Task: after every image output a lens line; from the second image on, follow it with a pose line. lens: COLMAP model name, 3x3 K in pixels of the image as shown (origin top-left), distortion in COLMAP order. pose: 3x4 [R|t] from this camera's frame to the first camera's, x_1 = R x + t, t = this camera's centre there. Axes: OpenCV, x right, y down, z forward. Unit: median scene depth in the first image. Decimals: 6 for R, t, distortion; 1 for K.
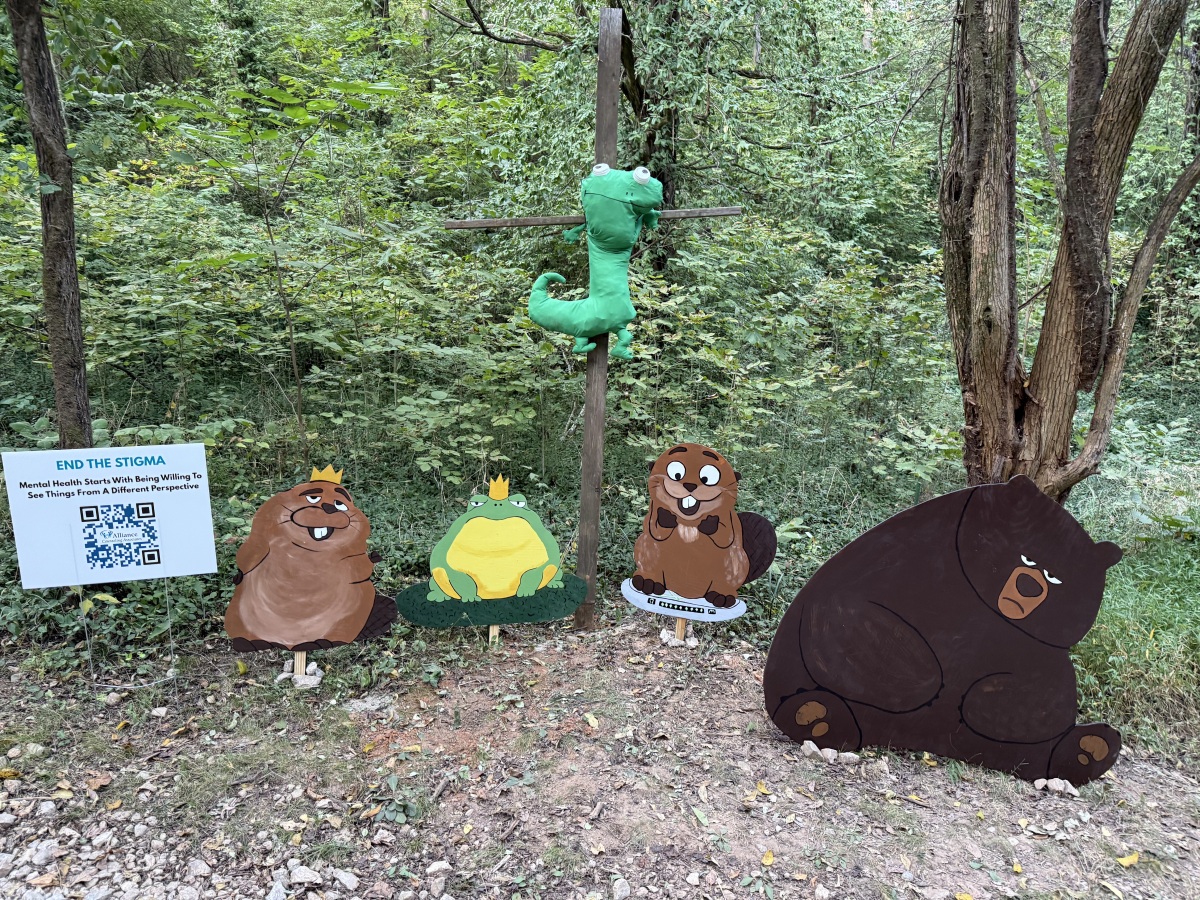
lens RADIAL K [[837.6, 0, 600.0], [0, 837.6, 450.0], [0, 0, 1]] dist [0.136761, -0.248084]
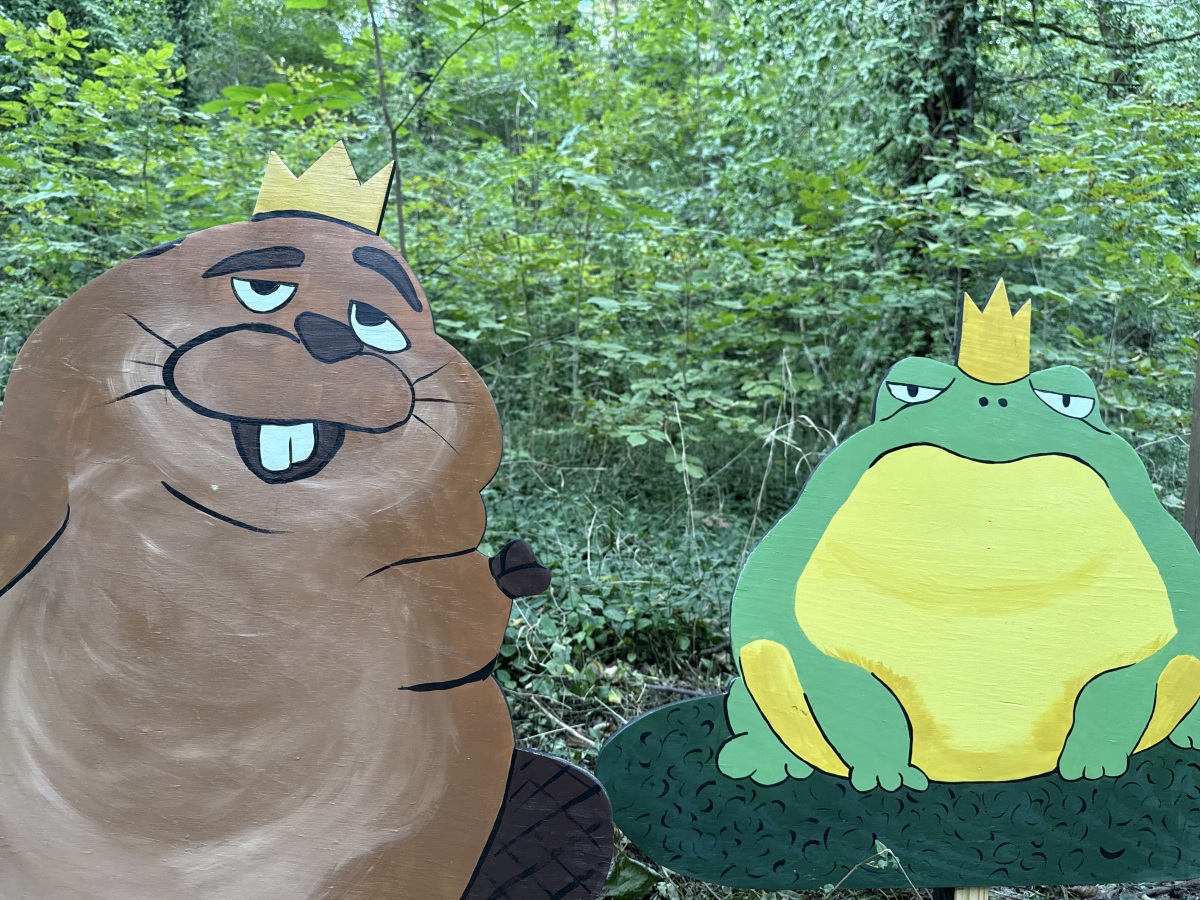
lens RADIAL K [[837.6, 0, 600.0], [0, 837.6, 450.0], [0, 0, 1]] dist [0.136761, -0.248084]
pose [[0.980981, 0.005184, -0.194035, -0.191453], [-0.025059, 0.994660, -0.100114, 0.109989], [0.192480, 0.103072, 0.975873, 0.742350]]
